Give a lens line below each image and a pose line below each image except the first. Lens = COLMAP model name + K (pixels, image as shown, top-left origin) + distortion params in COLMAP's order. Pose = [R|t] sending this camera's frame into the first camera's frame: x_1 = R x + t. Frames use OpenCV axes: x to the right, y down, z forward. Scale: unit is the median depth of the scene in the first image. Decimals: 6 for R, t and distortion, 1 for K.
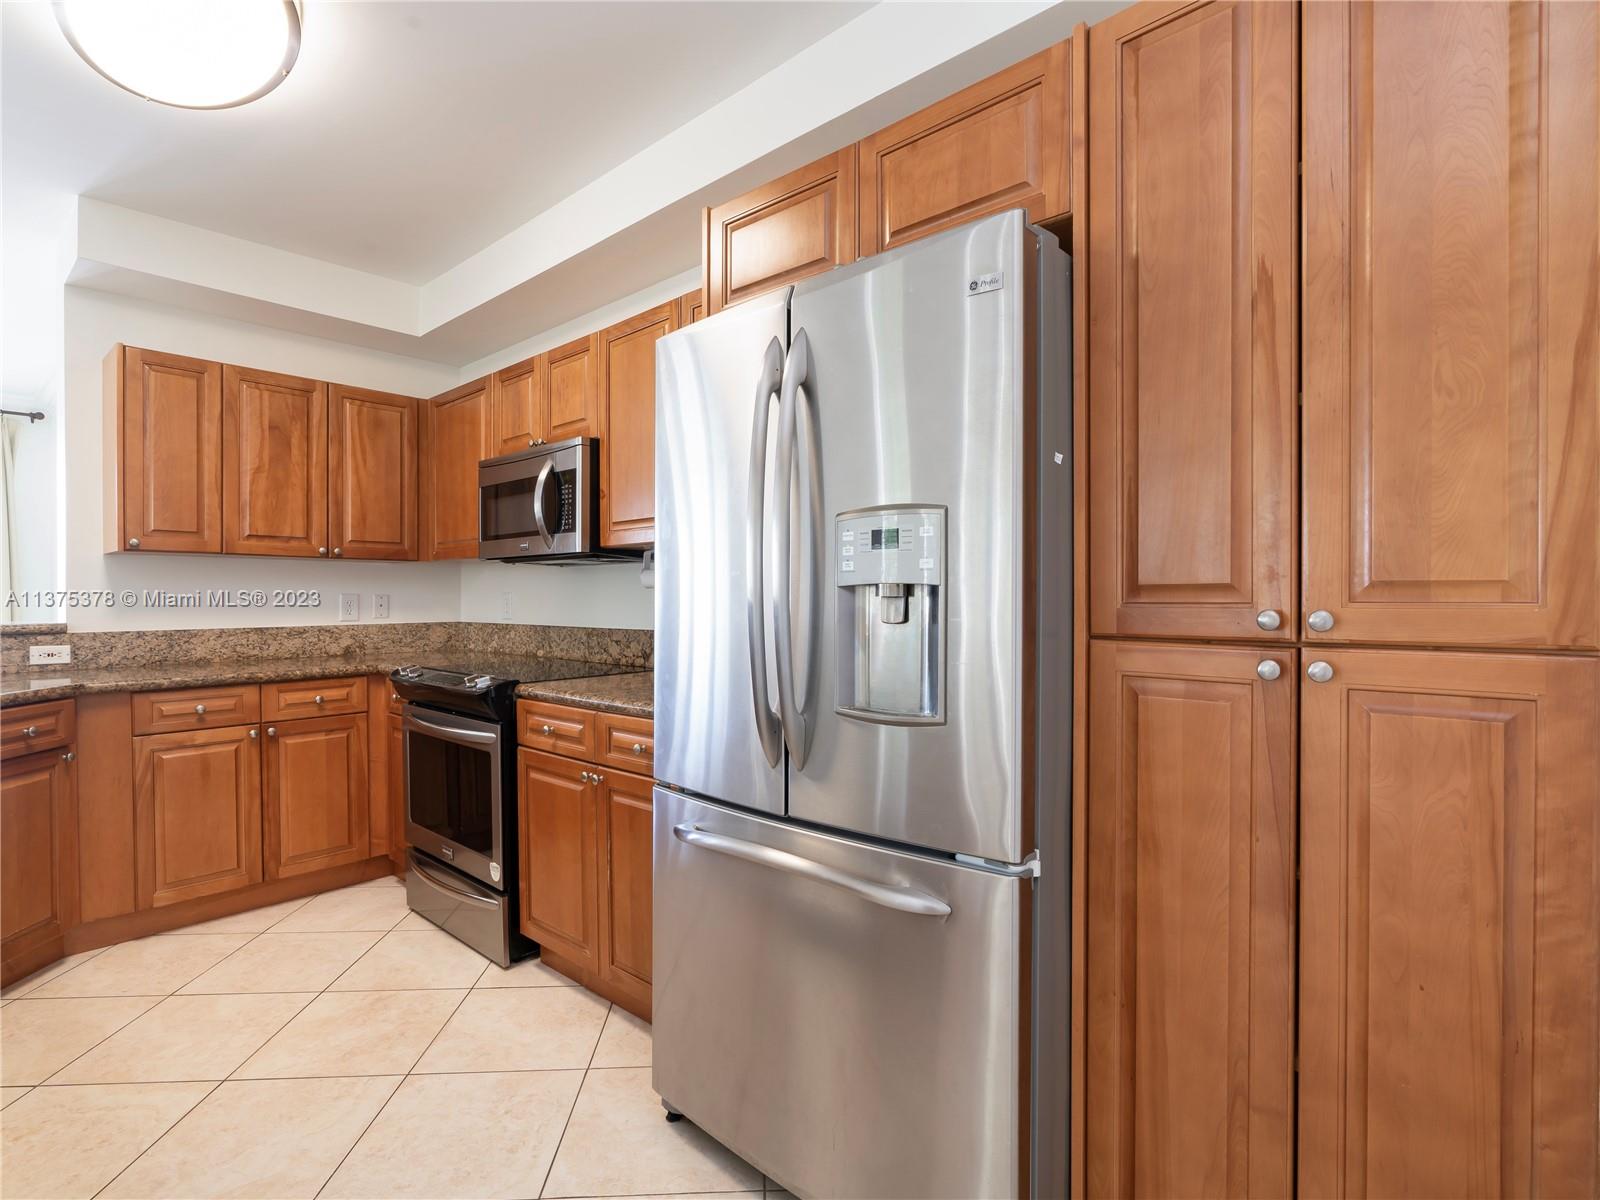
lens RADIAL K [[818.2, 0, 810.4], [0, 818.2, 605.7], [0, 0, 1]] dist [-0.003037, -0.000262]
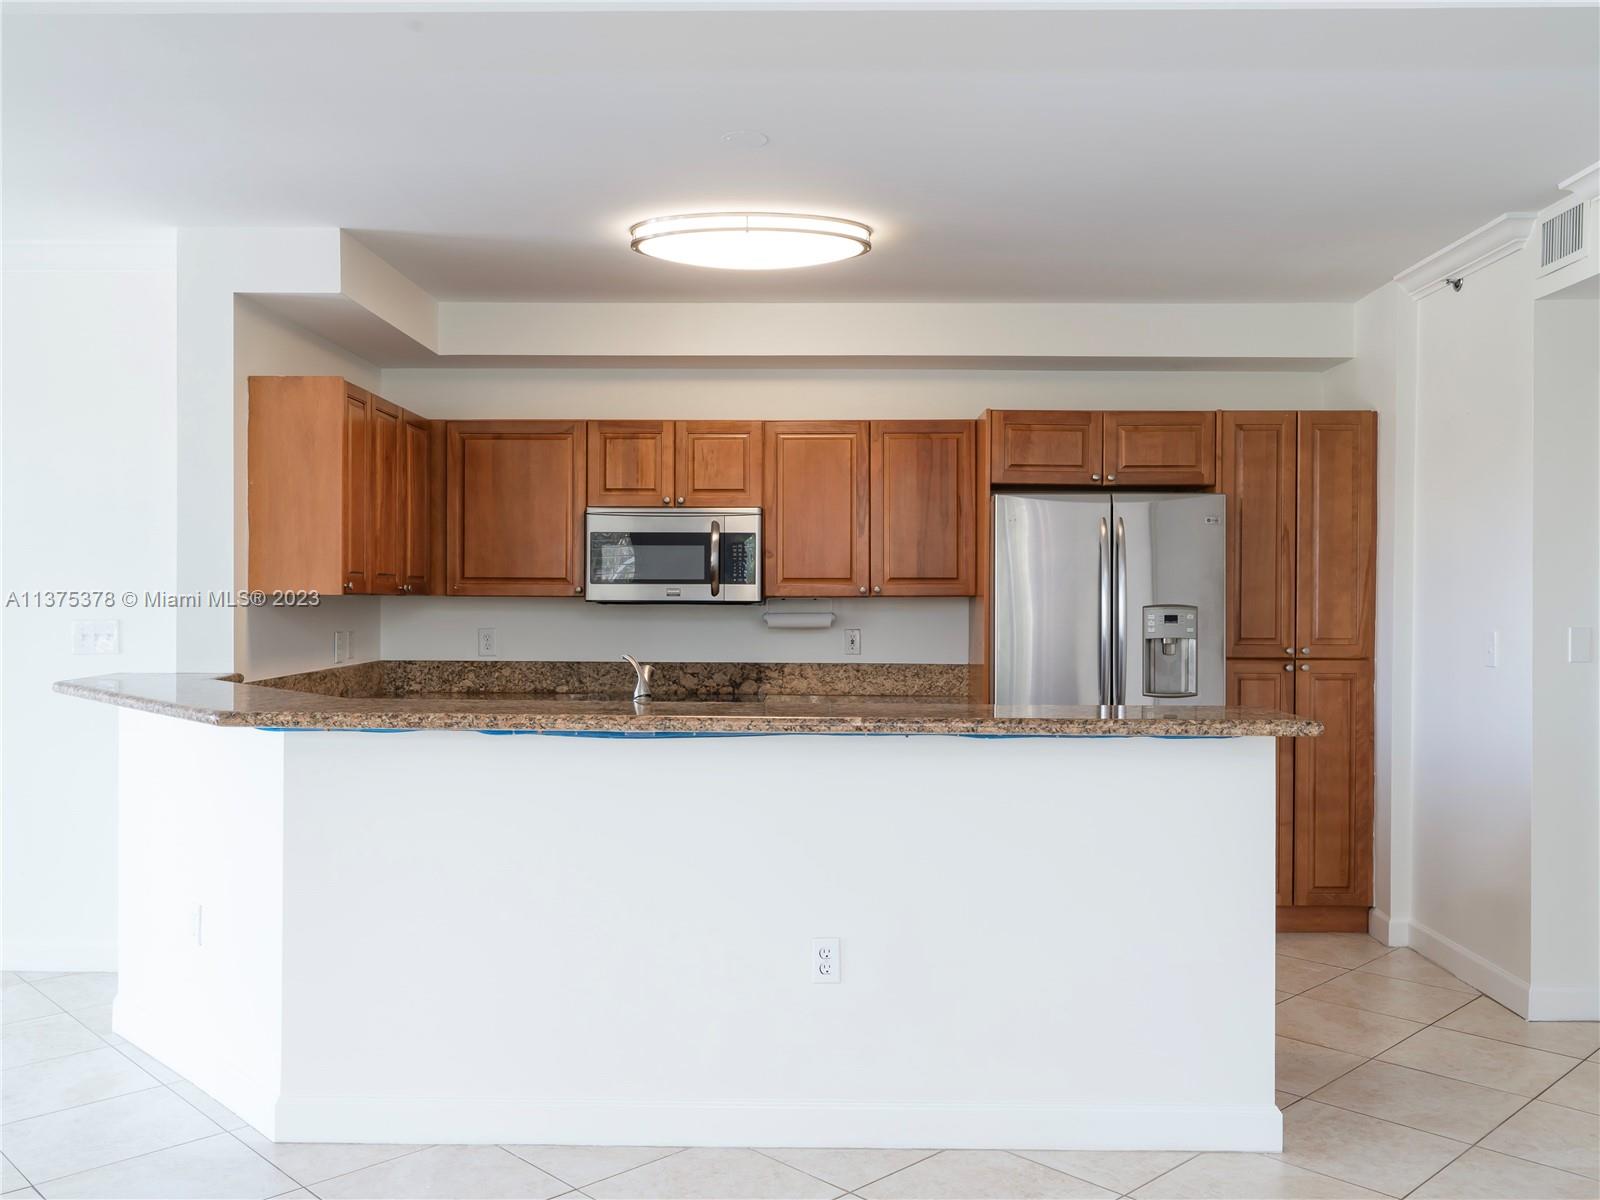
lens RADIAL K [[1353.8, 0, 800.0], [0, 1353.8, 600.0], [0, 0, 1]] dist [0.005567, 0.001152]
pose [[0.749119, 0.007795, 0.662390, -1.424851], [-0.000854, 0.999941, -0.010802, -0.040099], [-0.662435, 0.007527, 0.749082, -0.528606]]
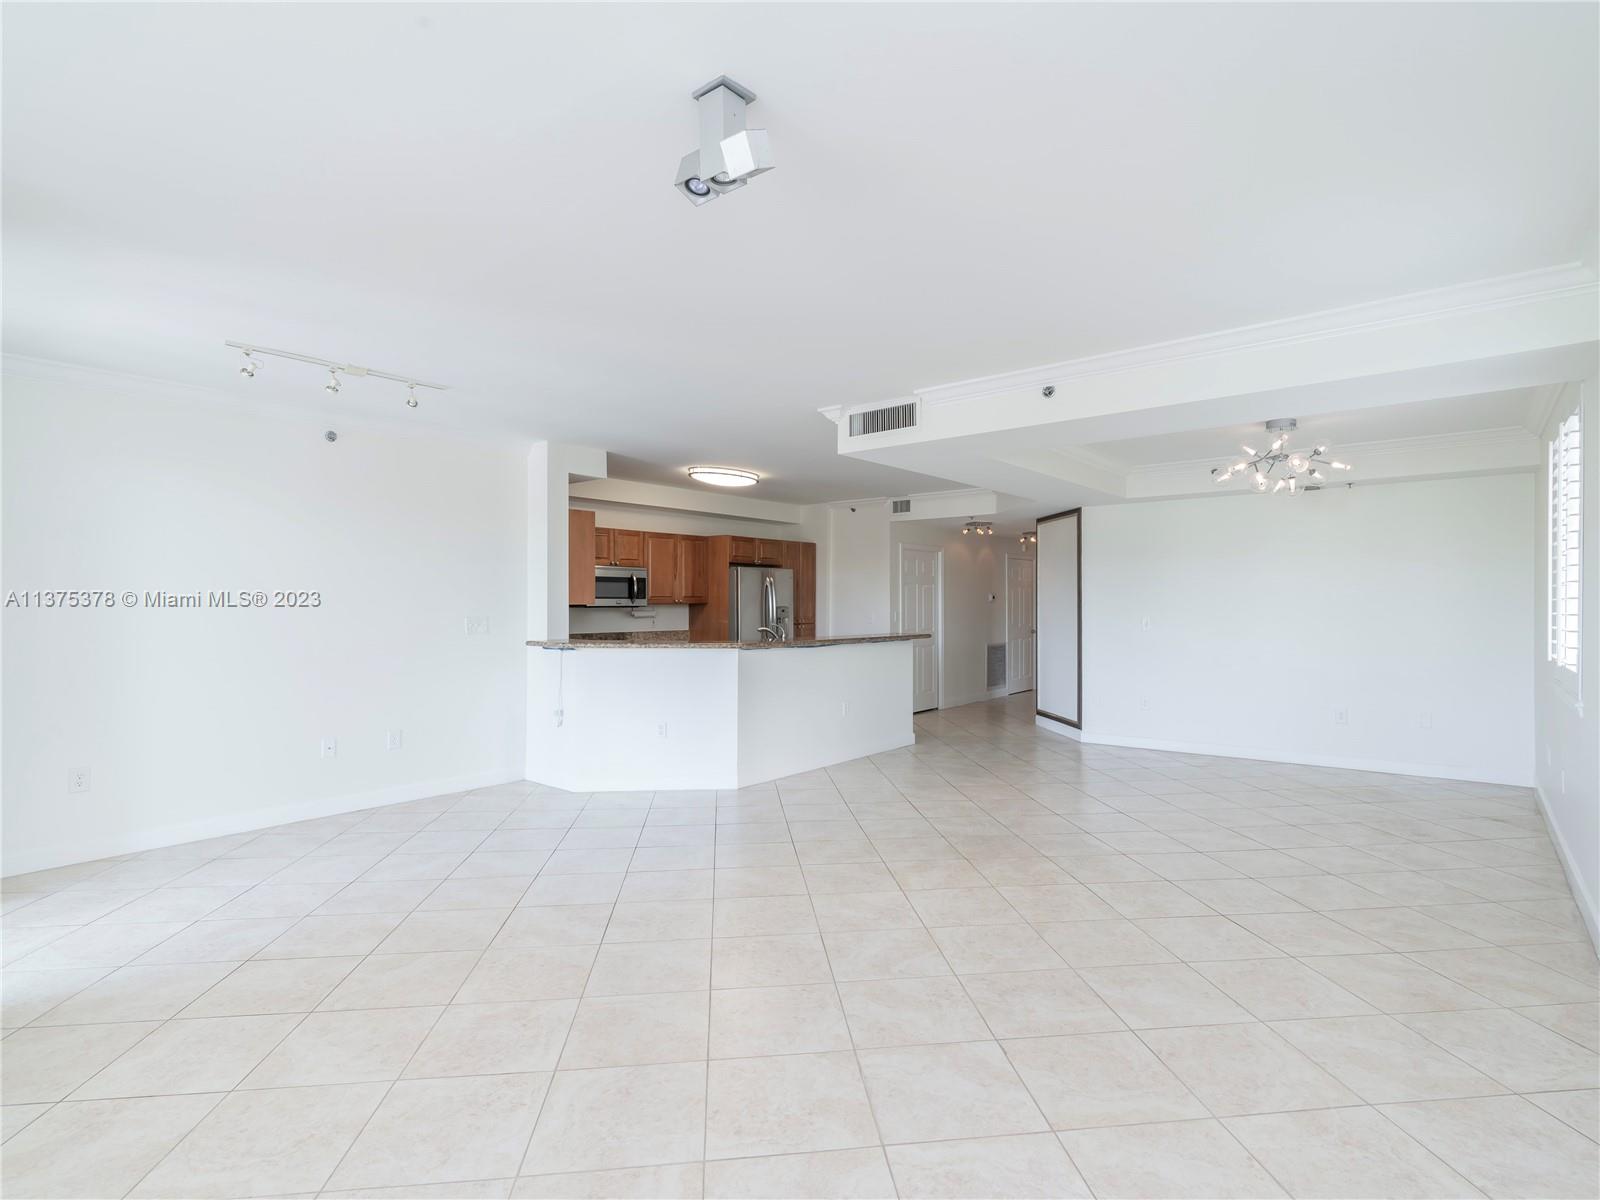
lens RADIAL K [[818.2, 0, 810.4], [0, 818.2, 605.7], [0, 0, 1]] dist [-0.003037, -0.000262]
pose [[-0.061483, 0.002575, 0.998105, -2.978485], [0.010963, 0.999938, -0.001905, -0.048416], [-0.998048, 0.010825, -0.061508, 0.512767]]
